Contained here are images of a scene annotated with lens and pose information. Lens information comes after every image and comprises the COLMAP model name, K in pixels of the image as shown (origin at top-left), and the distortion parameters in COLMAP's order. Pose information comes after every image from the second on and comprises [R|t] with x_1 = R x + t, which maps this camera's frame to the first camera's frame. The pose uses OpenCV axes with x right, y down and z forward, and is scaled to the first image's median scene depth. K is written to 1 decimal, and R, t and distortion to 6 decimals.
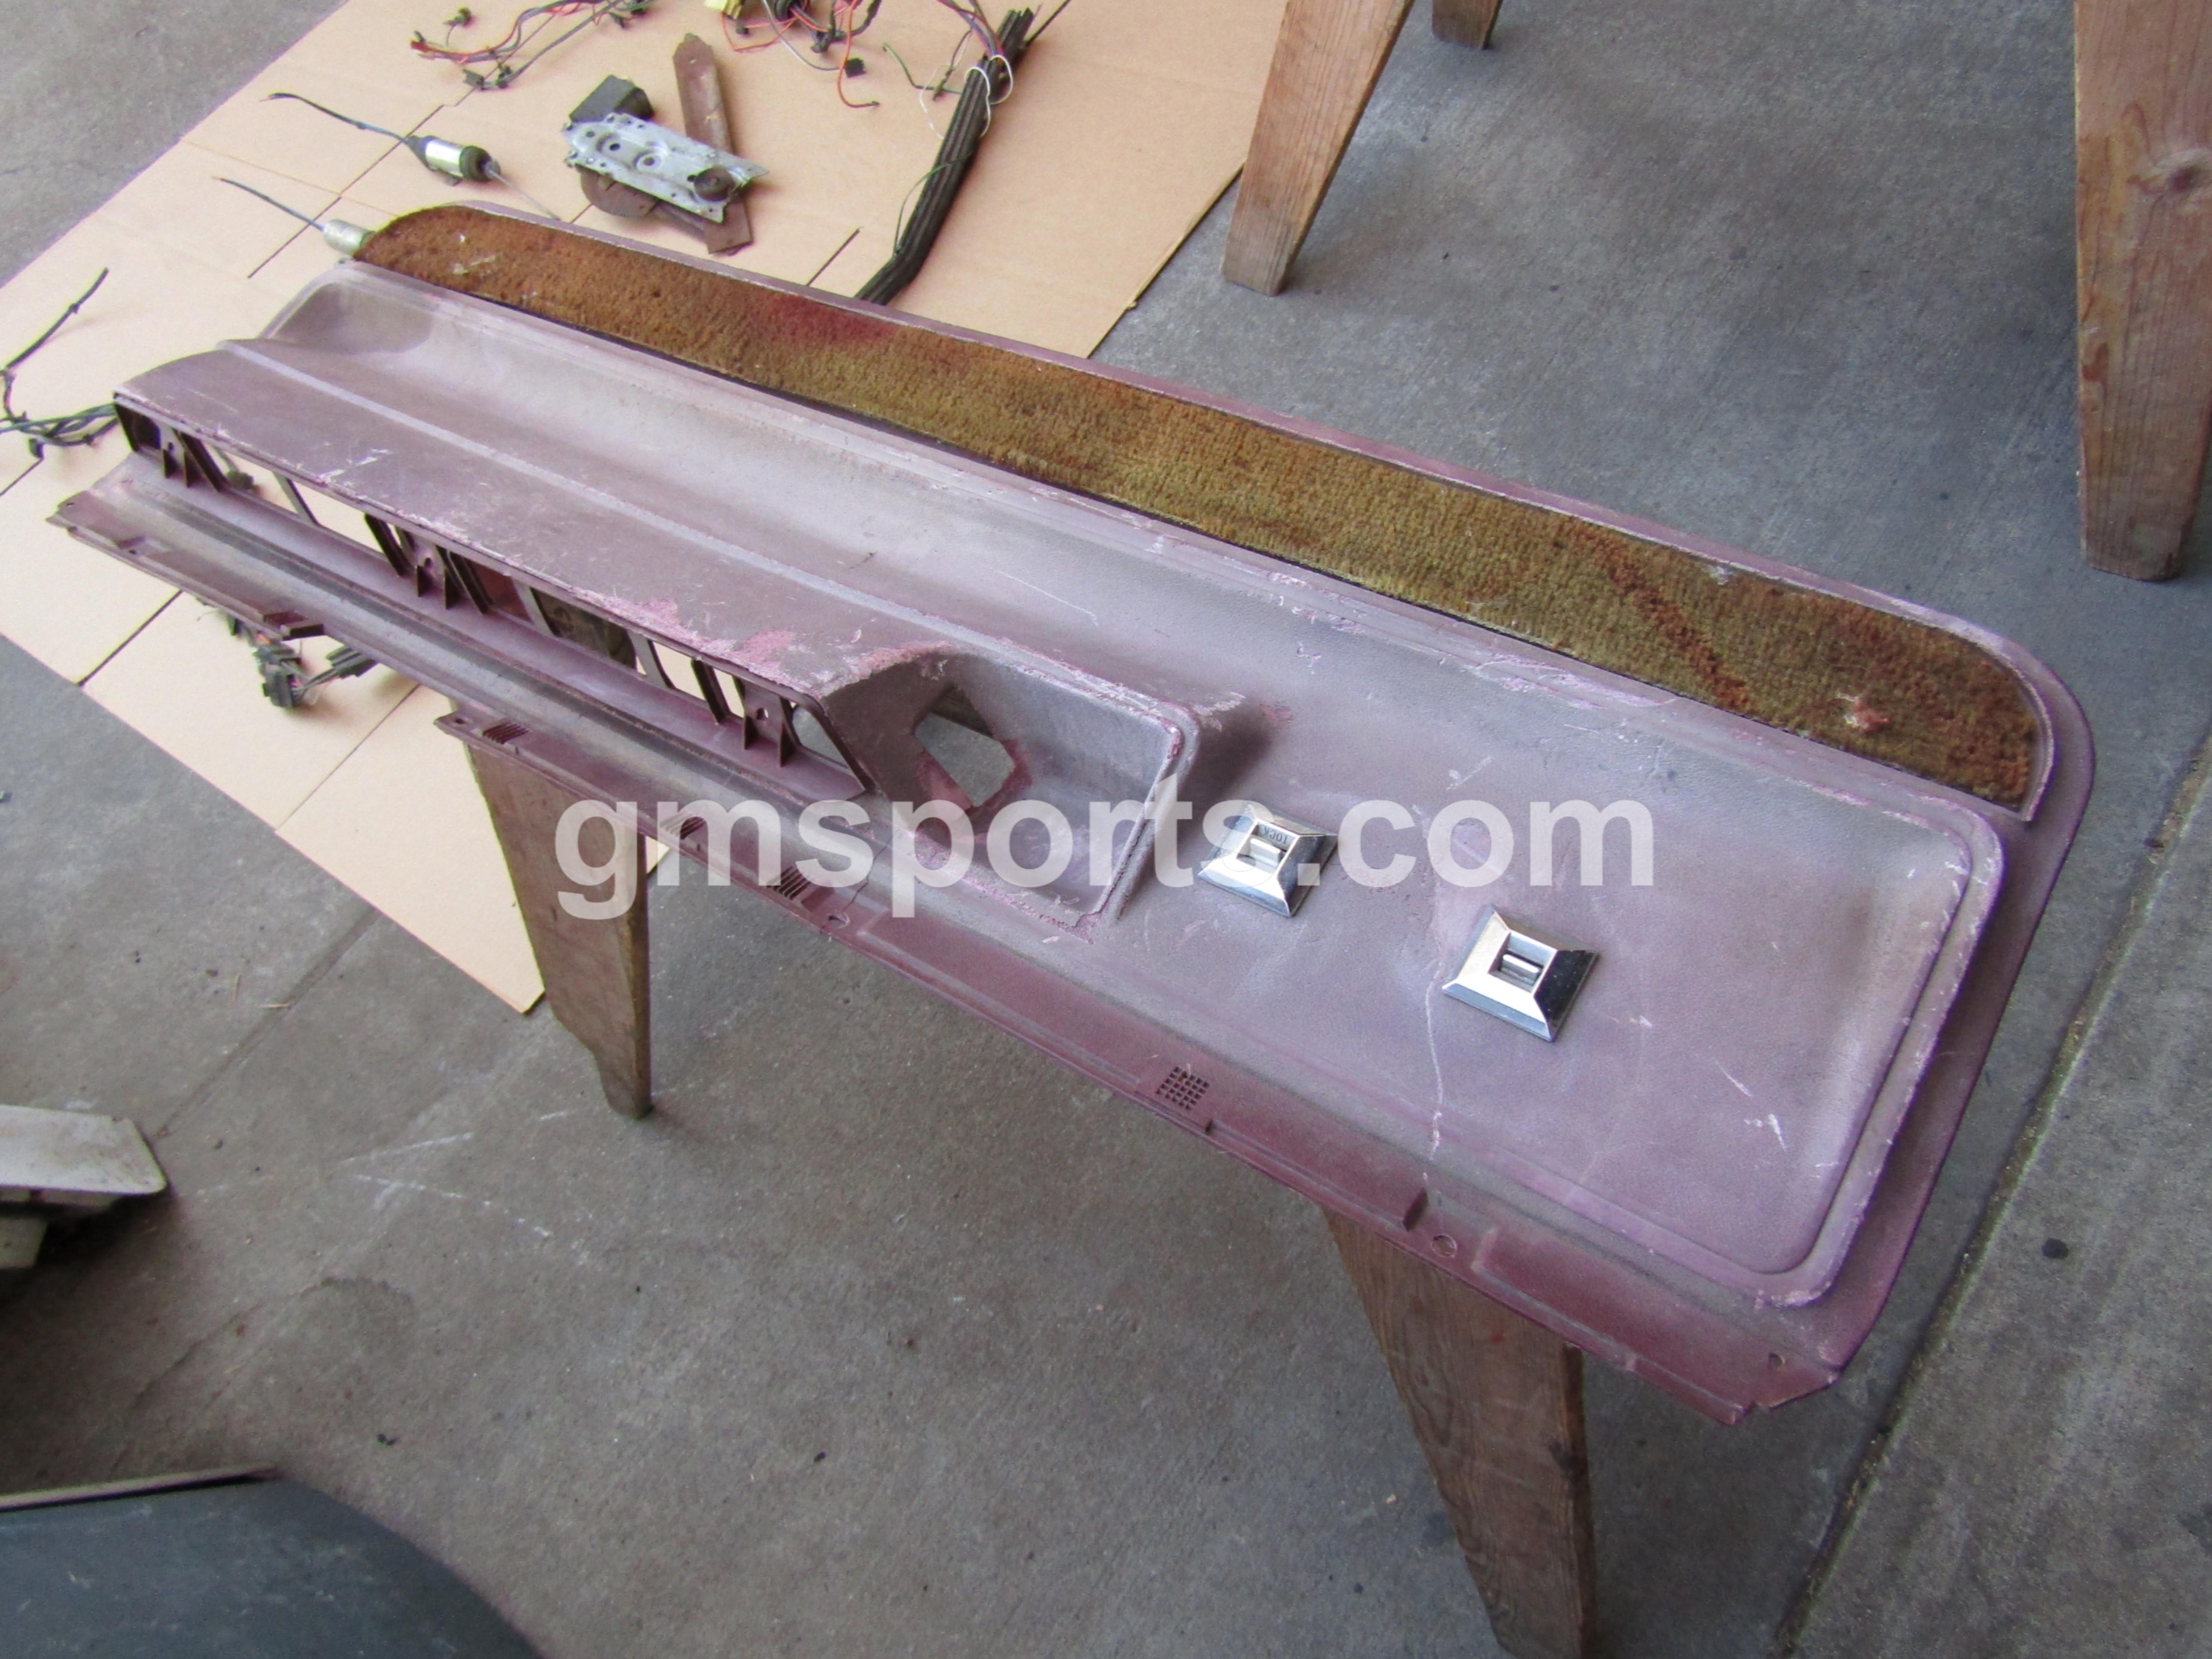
lens RADIAL K [[1664.4, 0, 1108.2], [0, 1664.4, 783.2], [0, 0, 1]] dist [0.006910, -0.001205]
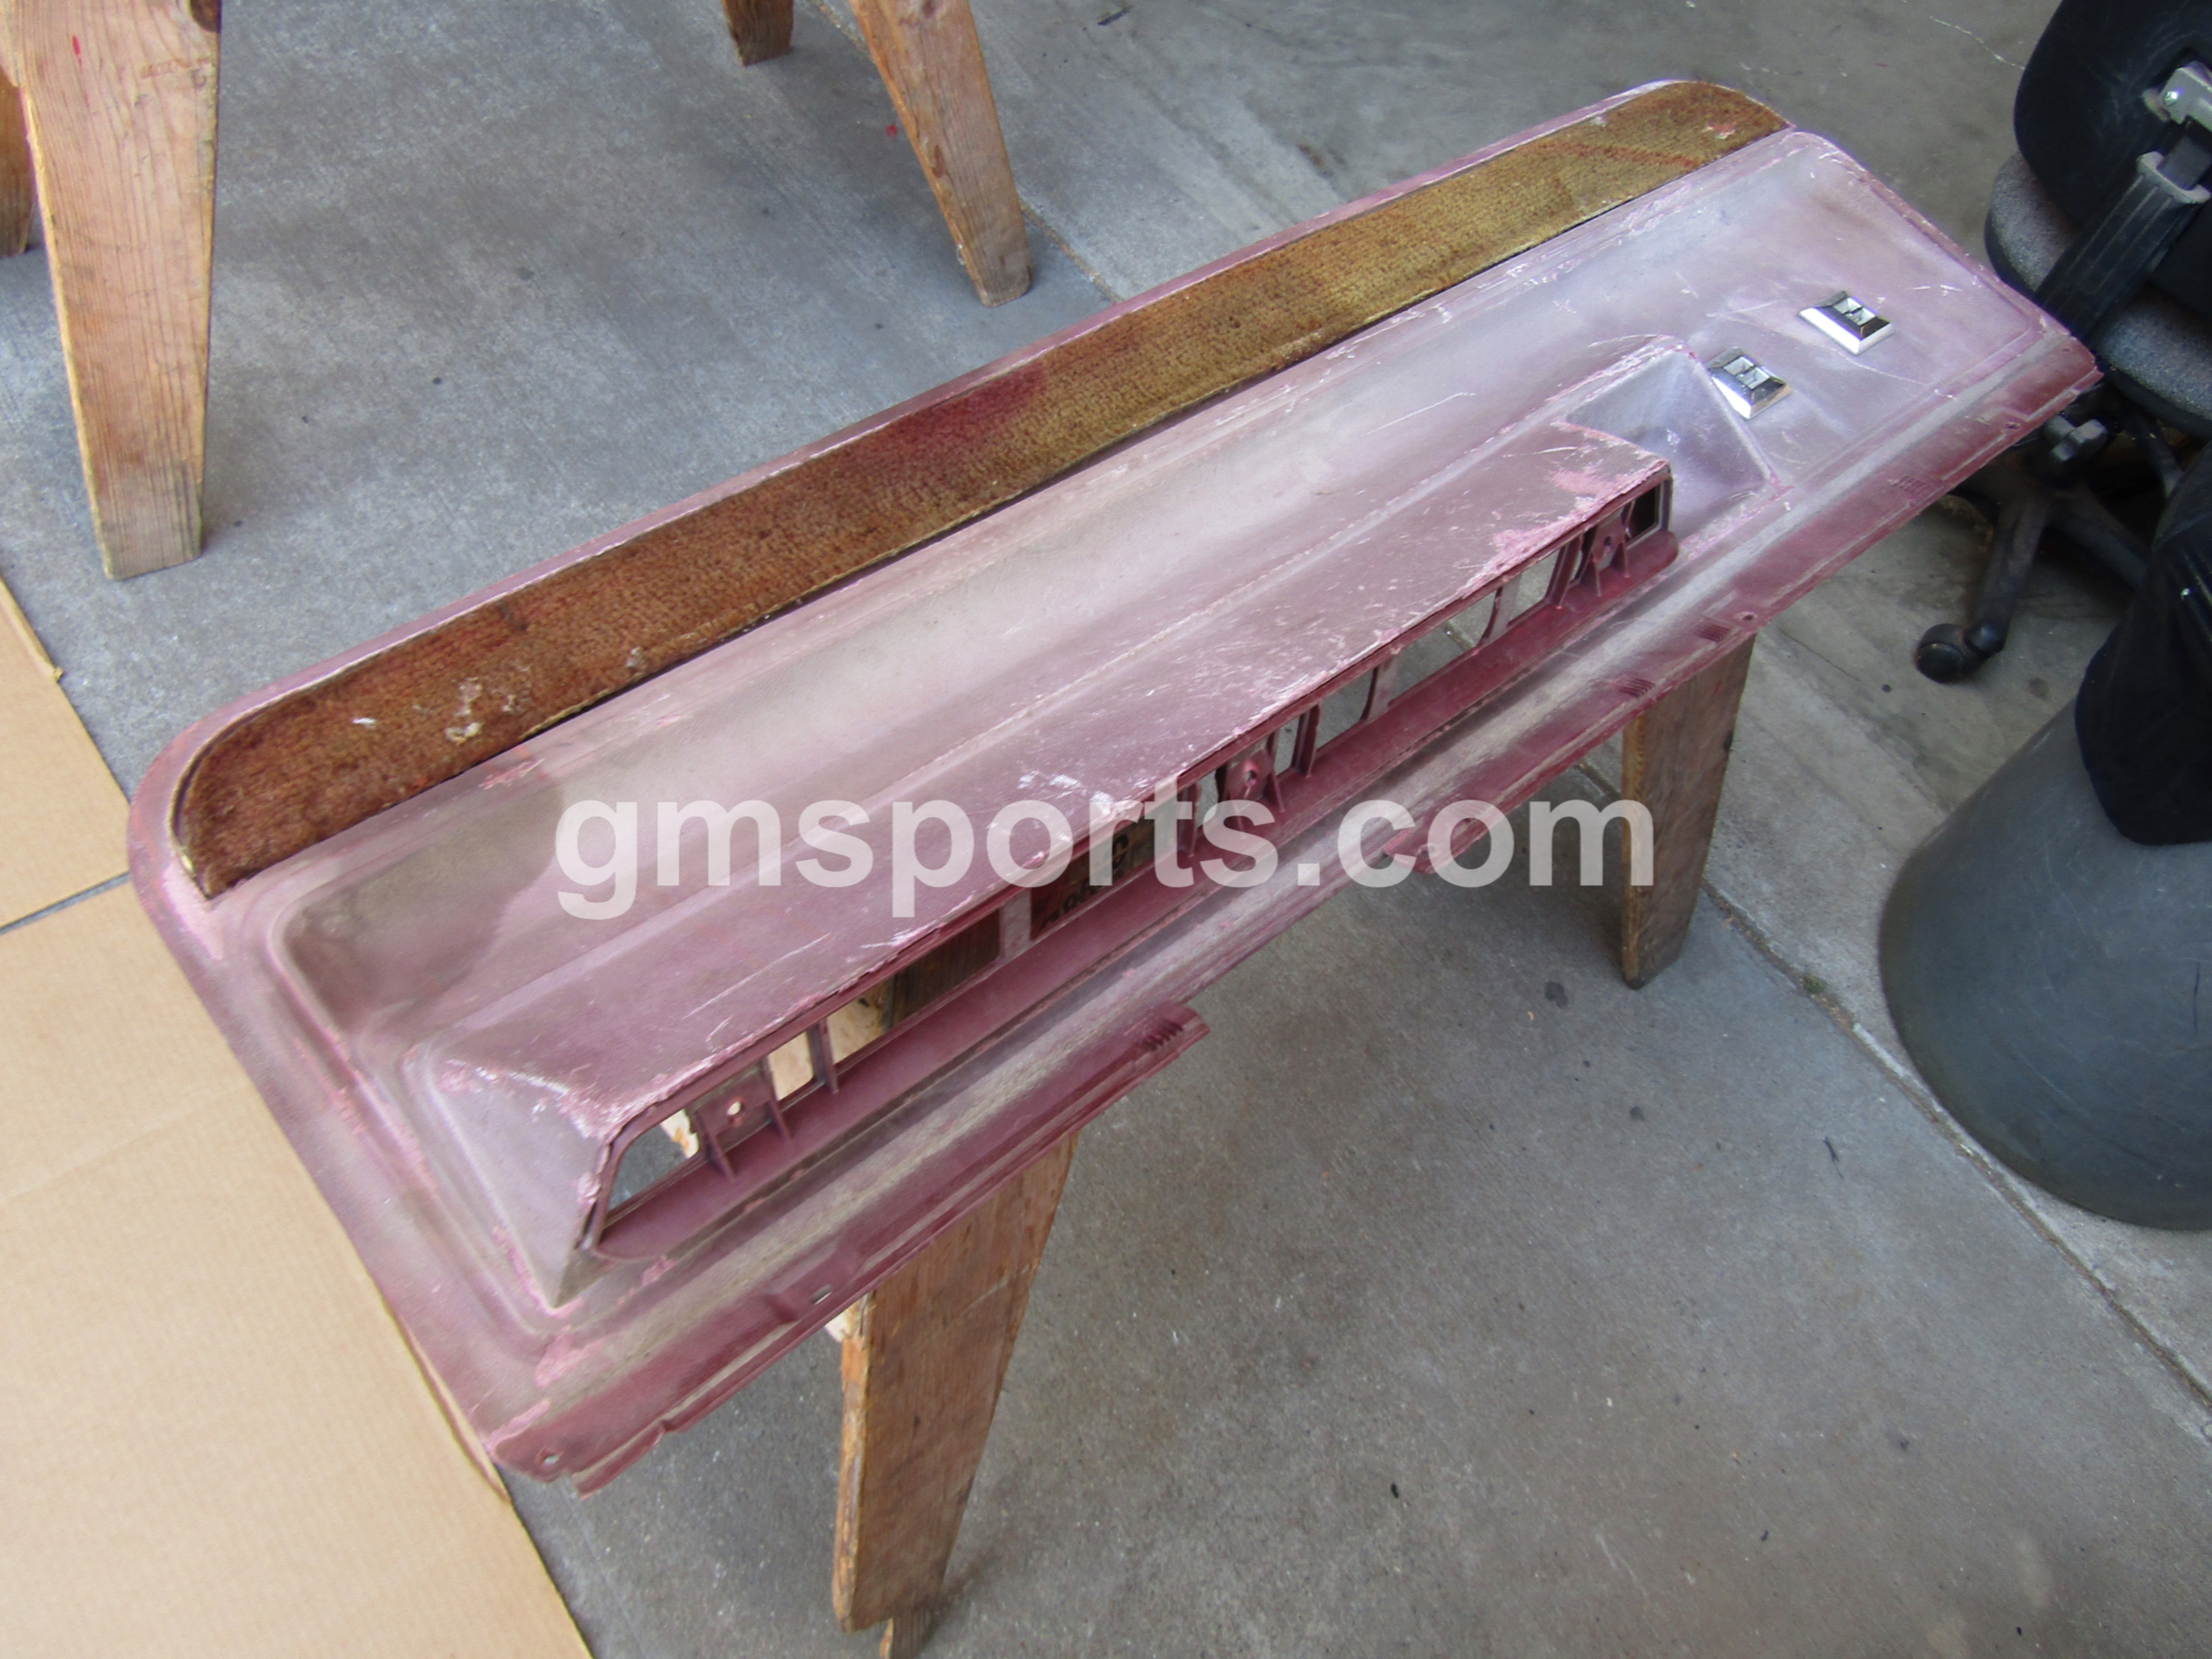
lens RADIAL K [[1660.4, 0, 1100.8], [0, 1660.4, 792.3], [0, 0, 1]] dist [-0.003573, 0.000335]
pose [[0.229204, -0.607505, 0.760528, -0.742453], [0.657370, 0.672838, 0.339343, -0.316435], [-0.717865, 0.422170, 0.553573, 0.463214]]
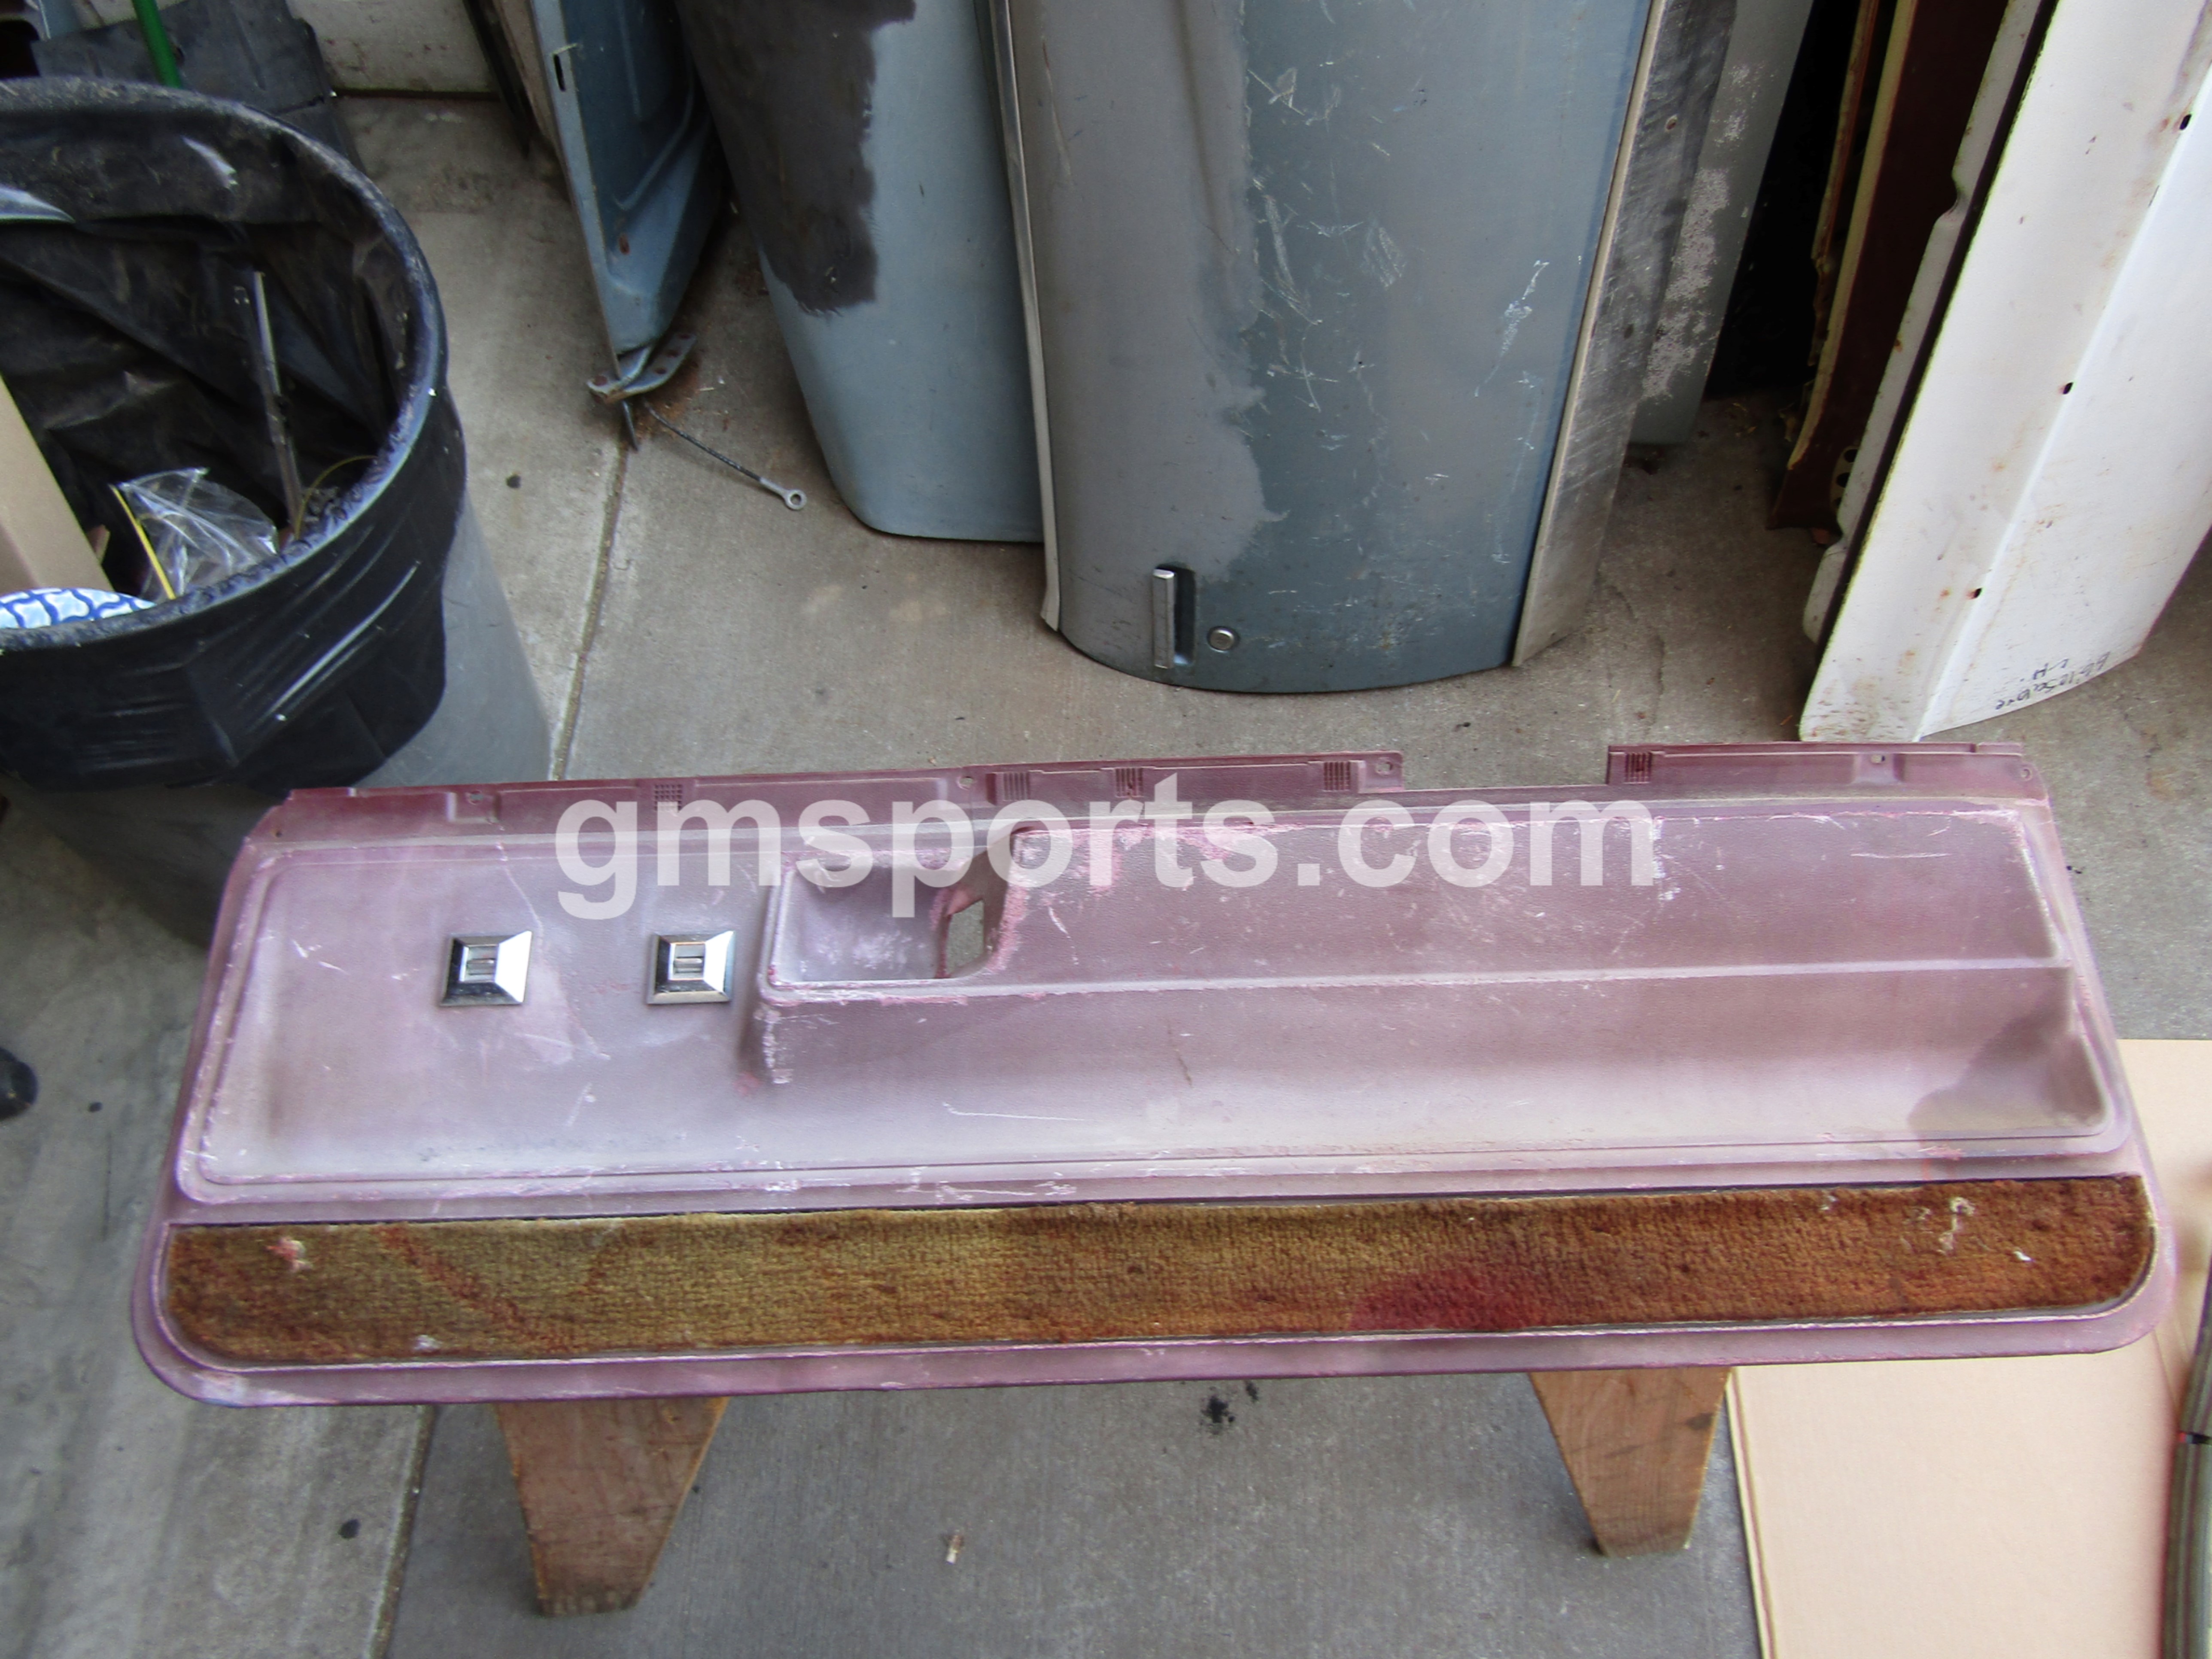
lens RADIAL K [[1697.1, 0, 1114.4], [0, 1697.1, 764.5], [0, 0, 1]] dist [0.001387, -0.009858]
pose [[-0.808603, 0.582599, -0.082096, -0.096031], [-0.389324, -0.425214, 0.817080, -0.679826], [0.441122, 0.692655, 0.570650, 0.160022]]
